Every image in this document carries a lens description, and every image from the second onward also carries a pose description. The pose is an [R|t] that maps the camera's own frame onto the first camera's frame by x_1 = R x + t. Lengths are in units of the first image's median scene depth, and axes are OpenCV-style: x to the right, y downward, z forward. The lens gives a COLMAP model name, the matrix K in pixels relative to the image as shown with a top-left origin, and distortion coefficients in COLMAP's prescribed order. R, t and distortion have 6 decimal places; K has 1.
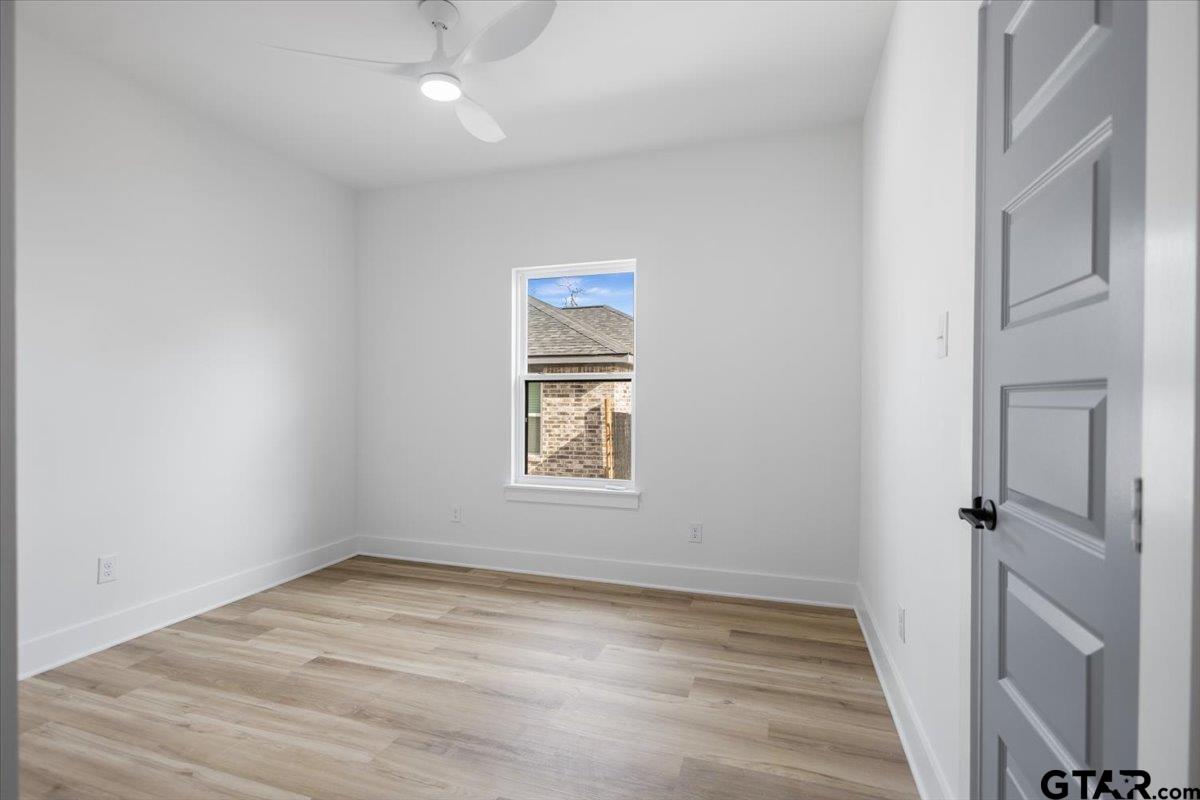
lens RADIAL K [[564.6, 0, 601.4], [0, 564.6, 403.6], [0, 0, 1]] dist [0.002506, -0.000725]
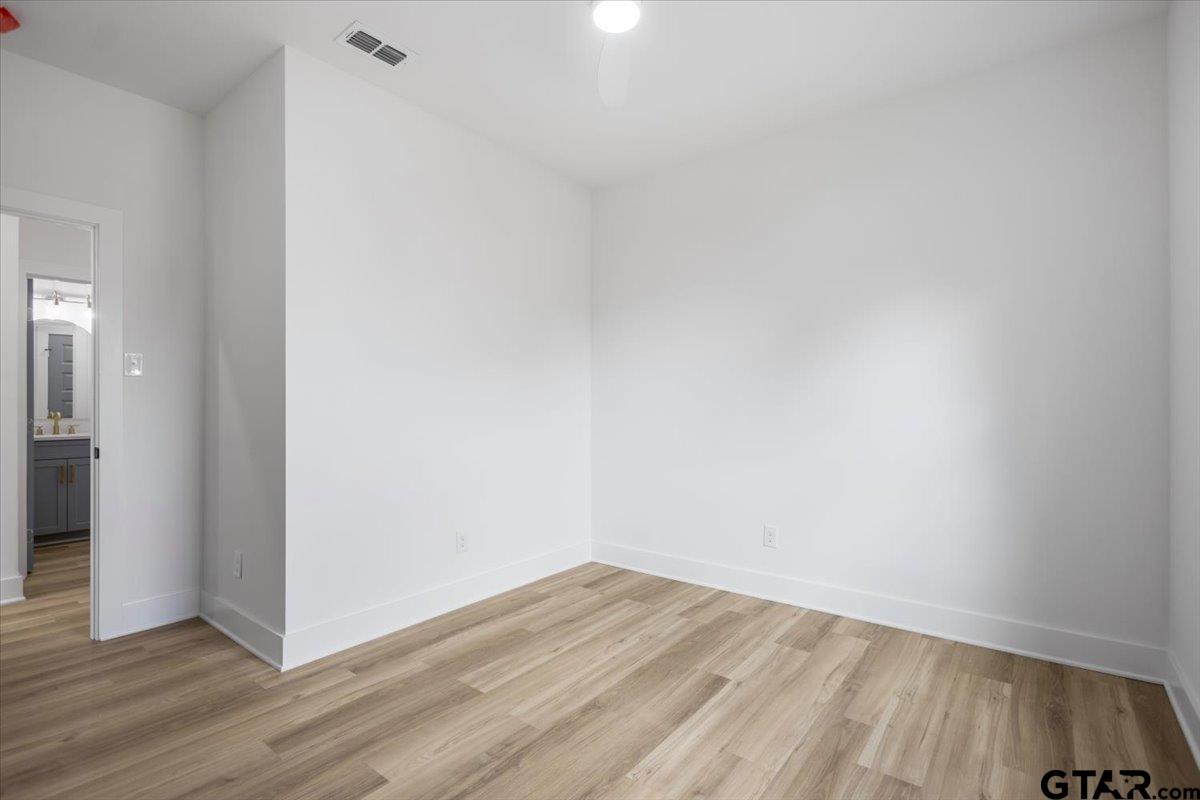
lens RADIAL K [[564.6, 0, 601.4], [0, 564.6, 403.6], [0, 0, 1]] dist [0.002506, -0.000725]
pose [[-0.343459, 0.001997, -0.939166, 0.408177], [-0.007015, 0.999964, 0.004692, 0.000187], [0.939141, 0.008200, -0.343433, 1.071016]]
